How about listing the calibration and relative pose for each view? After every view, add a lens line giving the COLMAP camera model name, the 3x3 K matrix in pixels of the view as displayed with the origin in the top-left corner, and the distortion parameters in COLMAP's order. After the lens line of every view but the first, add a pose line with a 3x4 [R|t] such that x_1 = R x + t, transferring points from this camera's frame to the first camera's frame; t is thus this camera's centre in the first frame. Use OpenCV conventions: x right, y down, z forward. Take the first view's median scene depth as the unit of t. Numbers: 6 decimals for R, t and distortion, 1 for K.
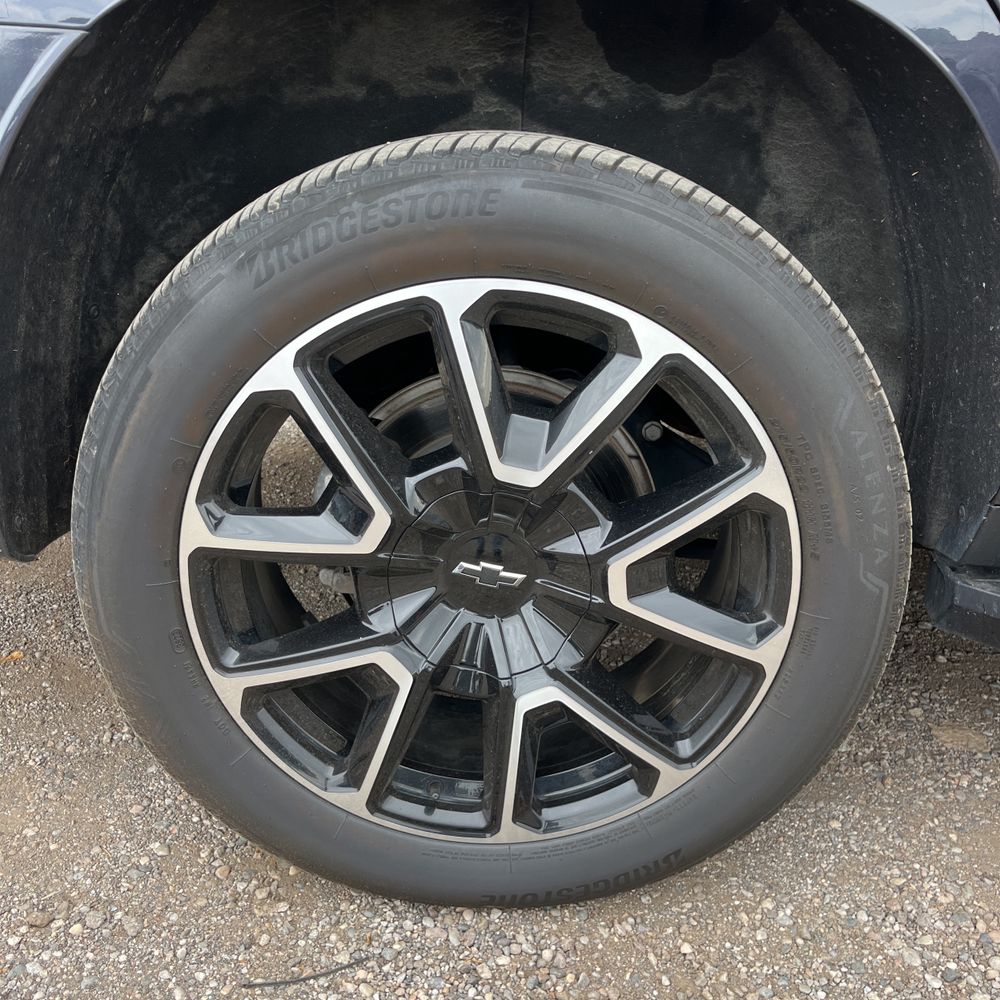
lens RADIAL K [[1018.4, 0, 479.3], [0, 1018.4, 501.2], [0, 0, 1]] dist [0.090081, -0.159279]
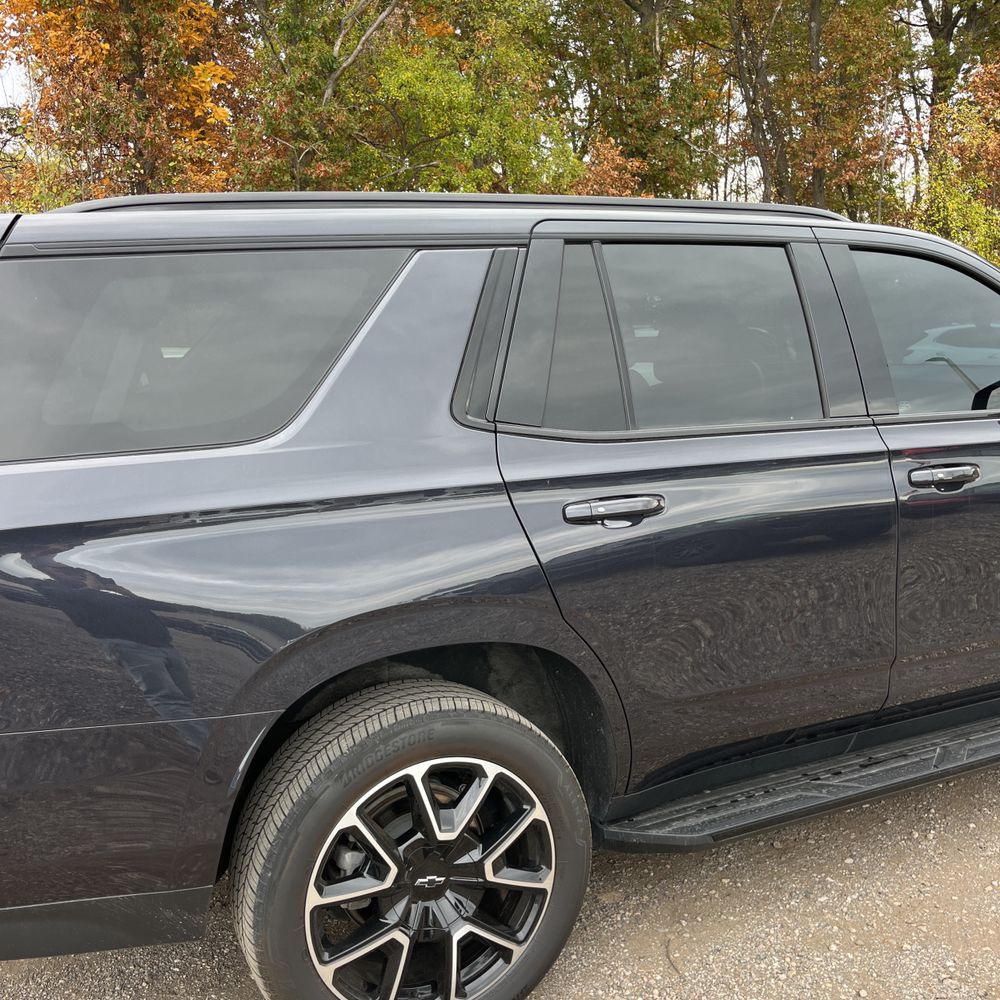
lens RADIAL K [[1013.0, 0, 500.0], [0, 1013.0, 500.0], [0, 0, 1]] dist [0.015354, 0.007354]
pose [[0.887904, -0.109238, 0.446872, -0.790019], [0.203407, 0.964507, -0.168383, -0.342389], [-0.412617, 0.240404, 0.878609, -1.265227]]
